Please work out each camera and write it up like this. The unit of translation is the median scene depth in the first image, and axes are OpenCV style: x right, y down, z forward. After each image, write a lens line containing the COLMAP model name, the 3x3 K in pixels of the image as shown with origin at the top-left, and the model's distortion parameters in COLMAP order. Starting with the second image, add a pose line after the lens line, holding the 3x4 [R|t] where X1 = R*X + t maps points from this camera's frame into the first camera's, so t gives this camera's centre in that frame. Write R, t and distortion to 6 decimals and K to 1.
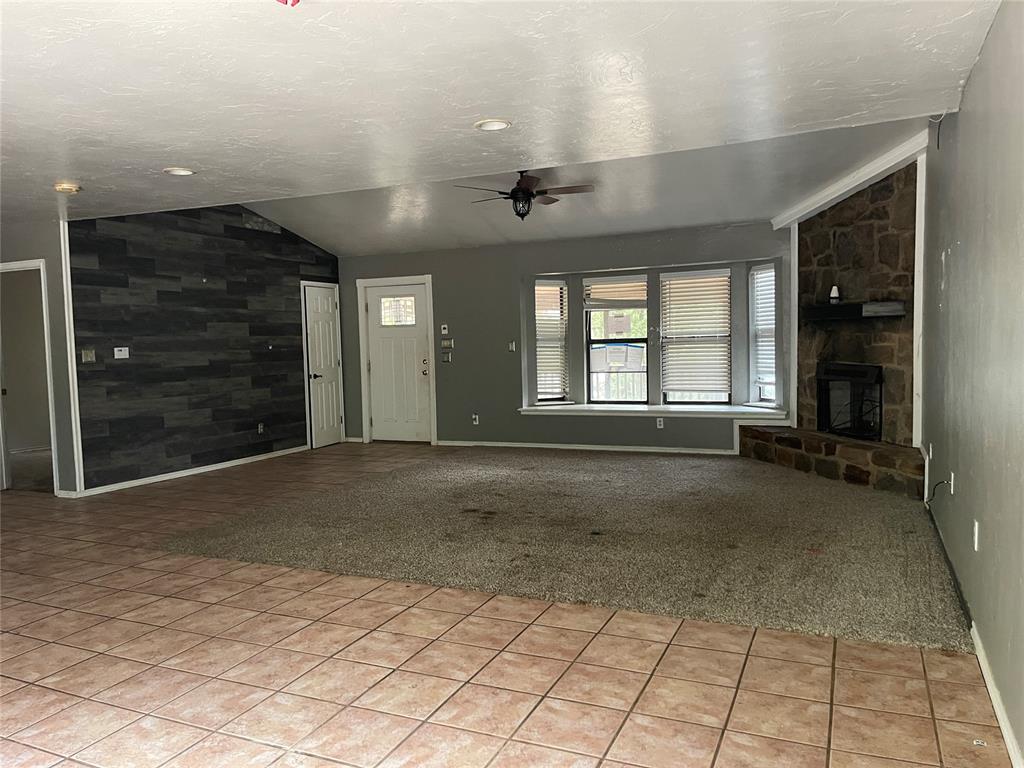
lens RADIAL K [[772.6, 0, 512.2], [0, 772.6, 378.4], [0, 0, 1]] dist [0.085816, -0.107201]
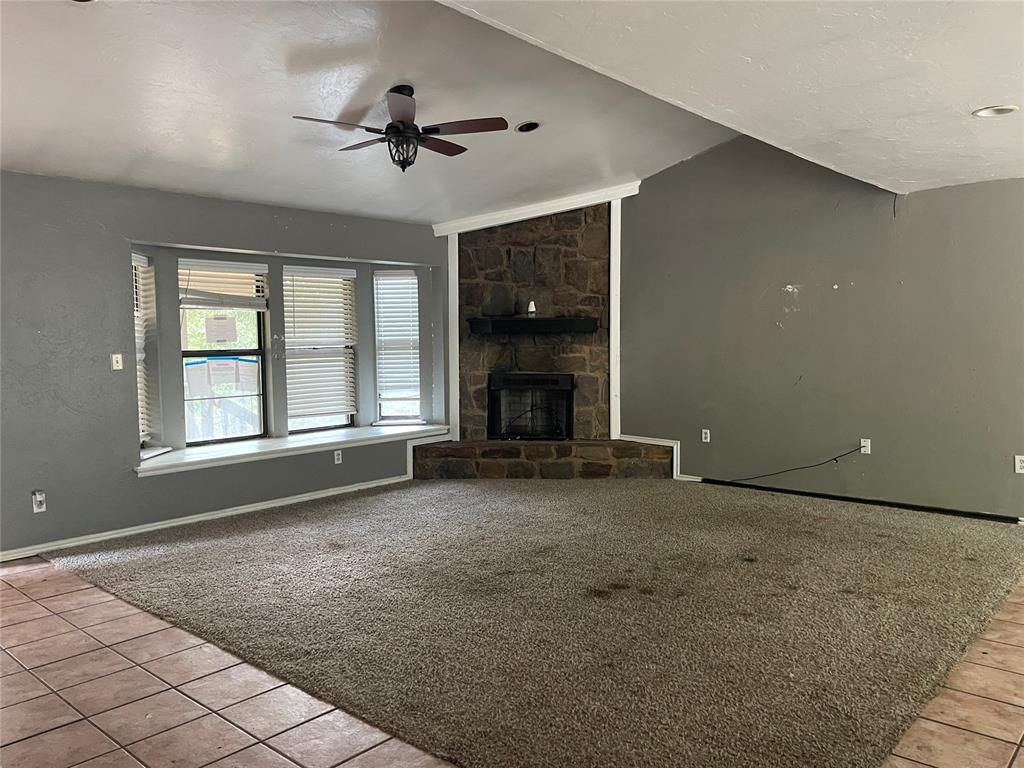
lens RADIAL K [[772.6, 0, 512.2], [0, 772.6, 378.4], [0, 0, 1]] dist [0.085816, -0.107201]
pose [[0.296781, -0.029416, 0.954493, -0.639395], [0.052314, 0.998525, 0.014507, -0.030492], [-0.953512, 0.045628, 0.297882, 0.748083]]
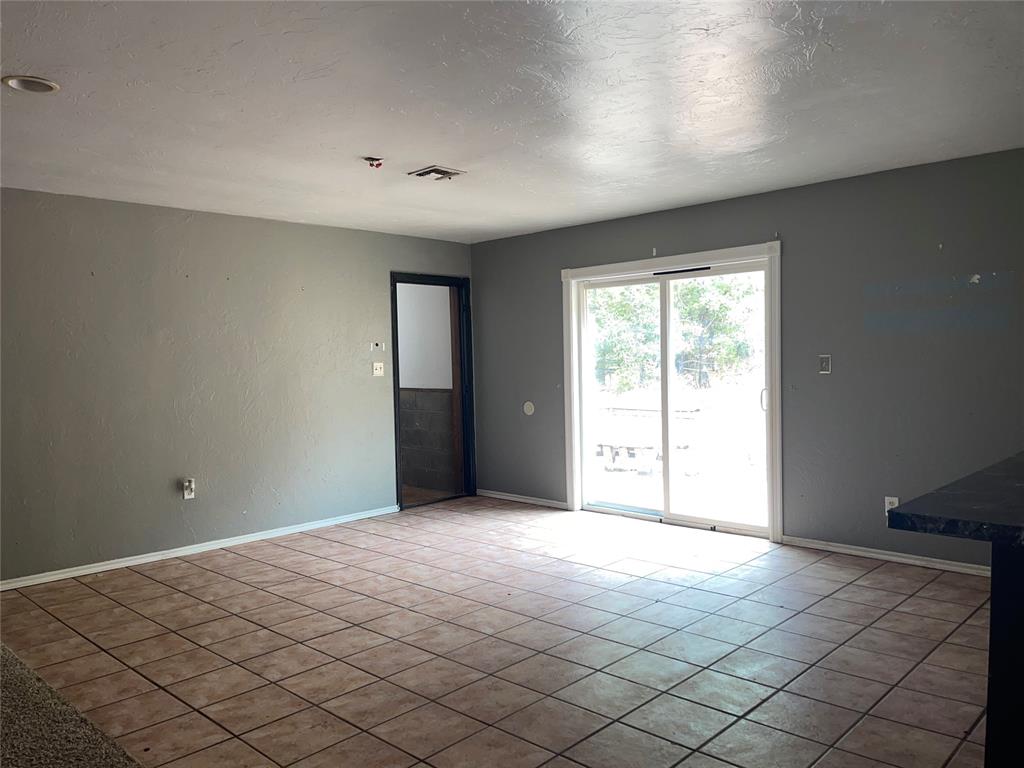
lens RADIAL K [[772.6, 0, 512.2], [0, 772.6, 378.4], [0, 0, 1]] dist [0.085816, -0.107201]
pose [[-0.942158, 0.039952, 0.332778, -0.401295], [0.066846, 0.995322, 0.069759, -0.039550], [-0.328434, 0.087969, -0.940421, 0.919452]]
